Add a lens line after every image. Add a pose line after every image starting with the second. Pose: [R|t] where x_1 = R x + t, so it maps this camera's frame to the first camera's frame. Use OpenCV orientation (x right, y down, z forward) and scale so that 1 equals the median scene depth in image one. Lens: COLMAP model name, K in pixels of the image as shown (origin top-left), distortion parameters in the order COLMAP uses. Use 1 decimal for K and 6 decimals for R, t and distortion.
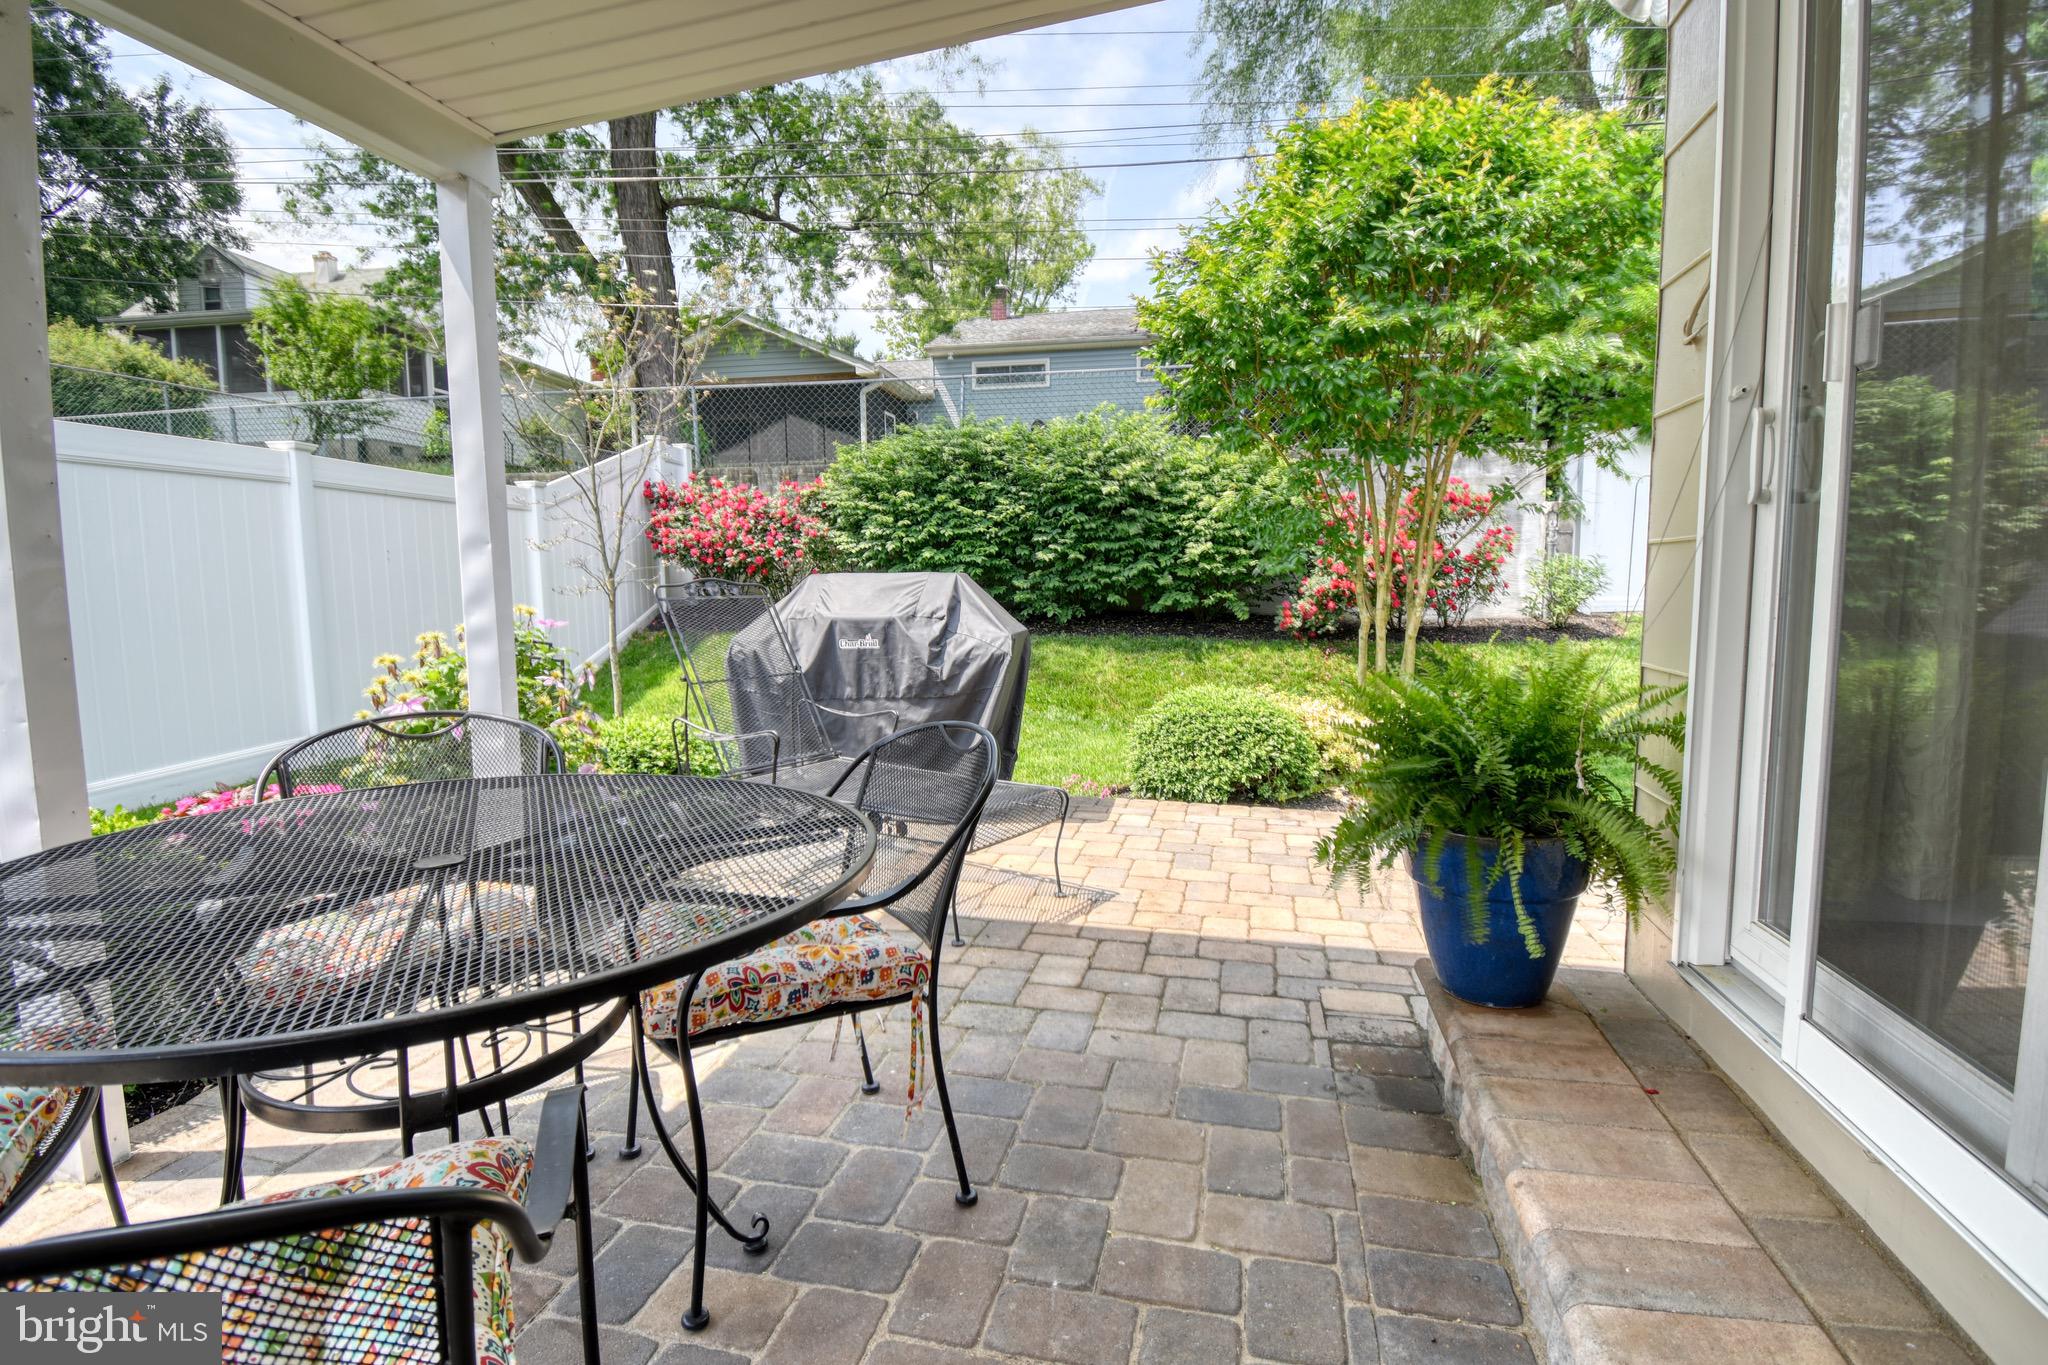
lens RADIAL K [[979.5, 0, 1024.0], [0, 979.5, 682.5], [0, 0, 1]] dist [0.002130, -0.000993]
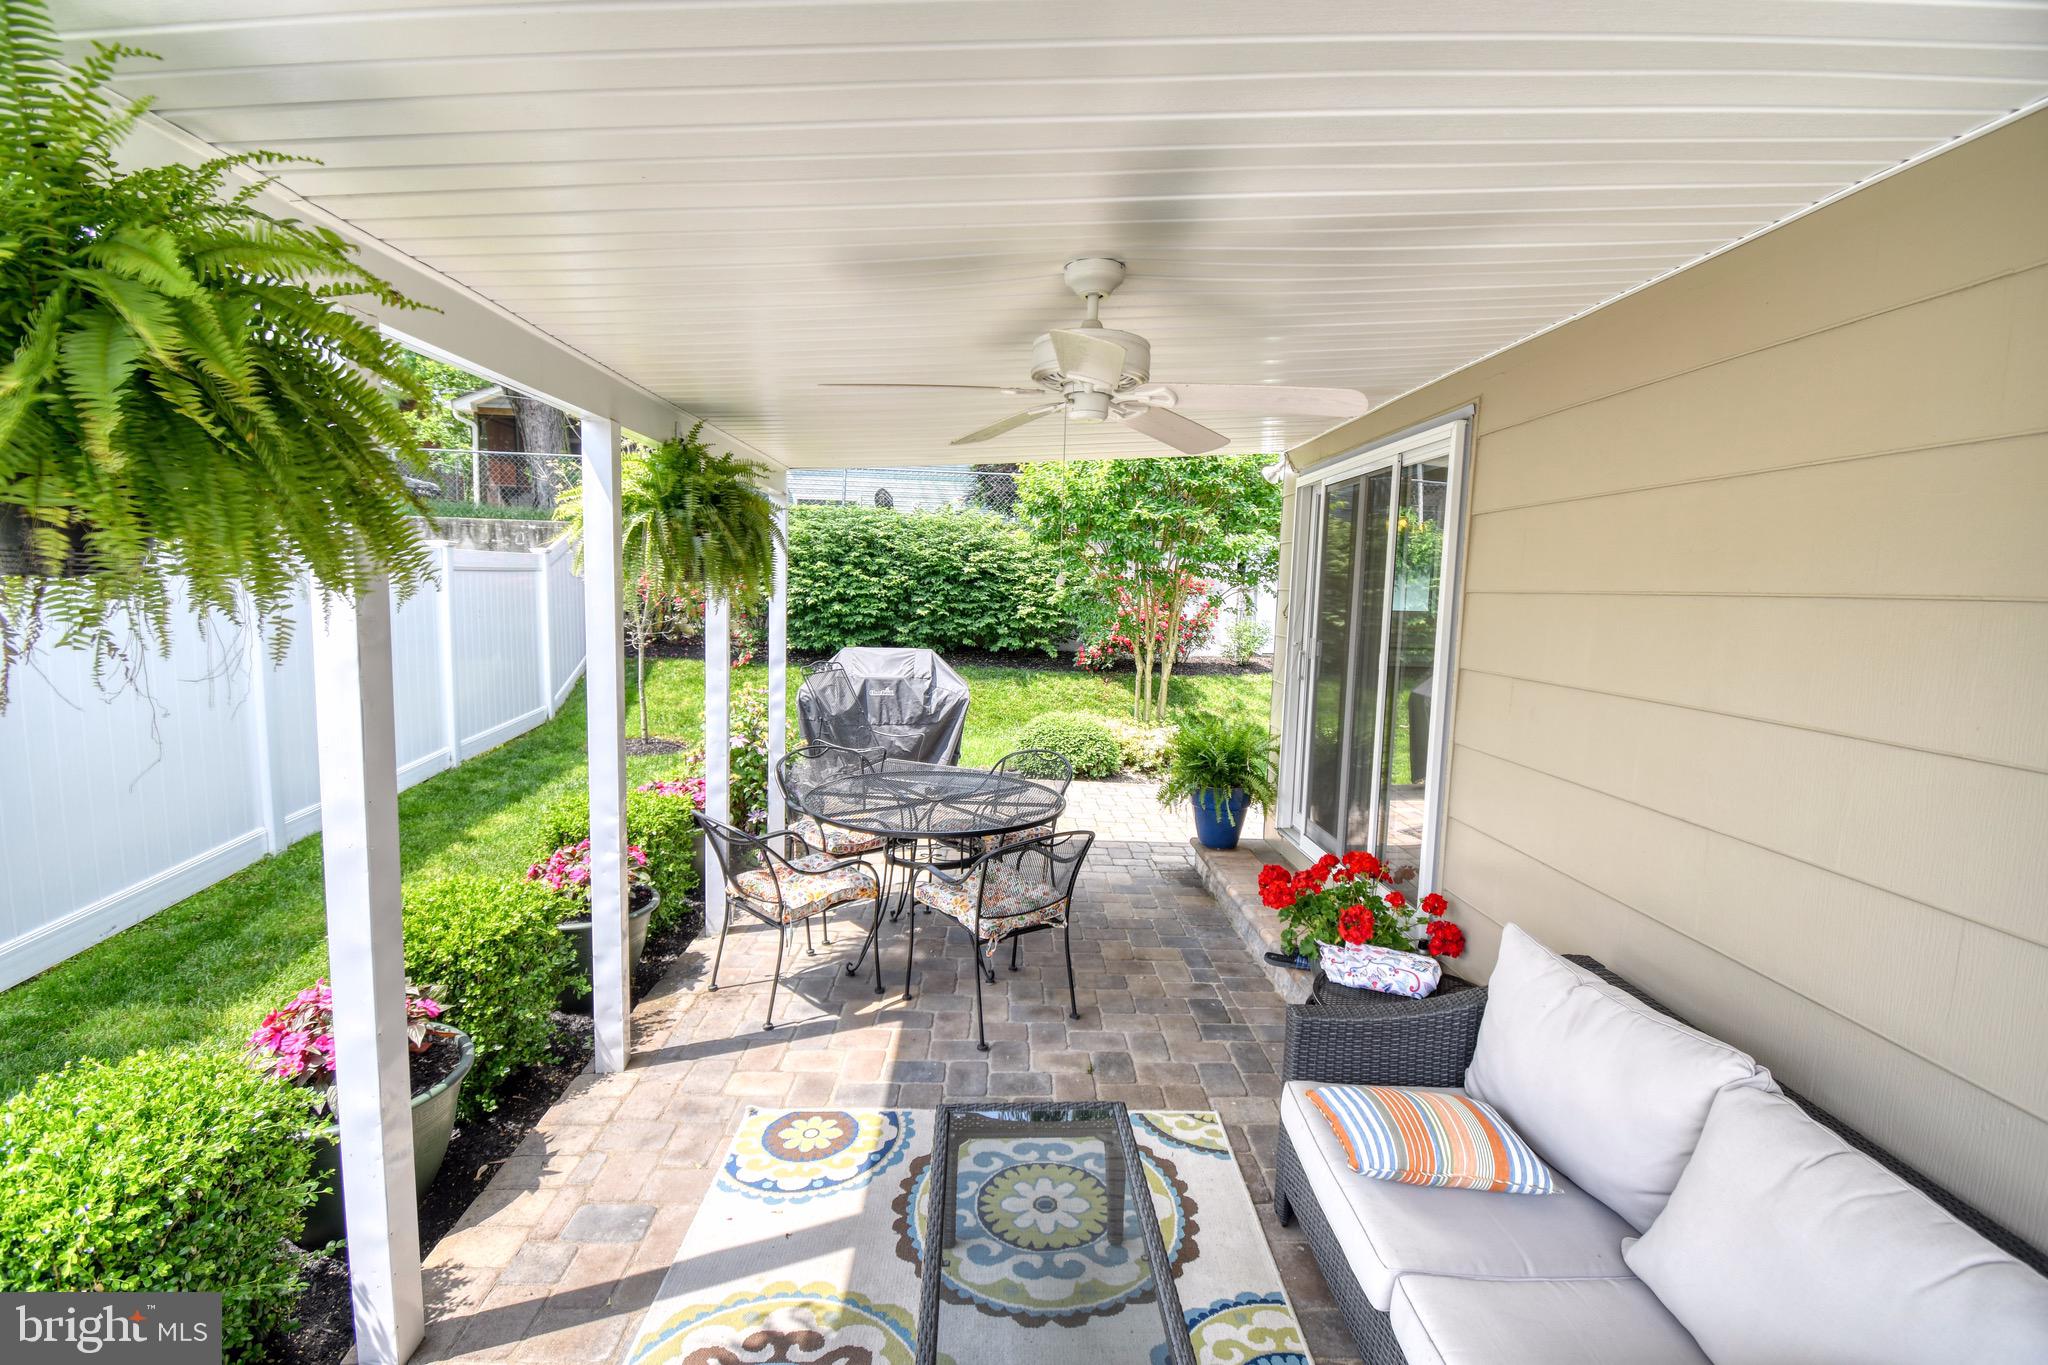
lens RADIAL K [[965.2, 0, 1009.3], [0, 965.2, 690.2], [0, 0, 1]] dist [0.023743, -0.028910]
pose [[0.965971, 0.003352, 0.258630, -0.227596], [-0.009808, 0.999672, 0.023677, -0.050467], [-0.258466, -0.025408, 0.965686, -0.418124]]
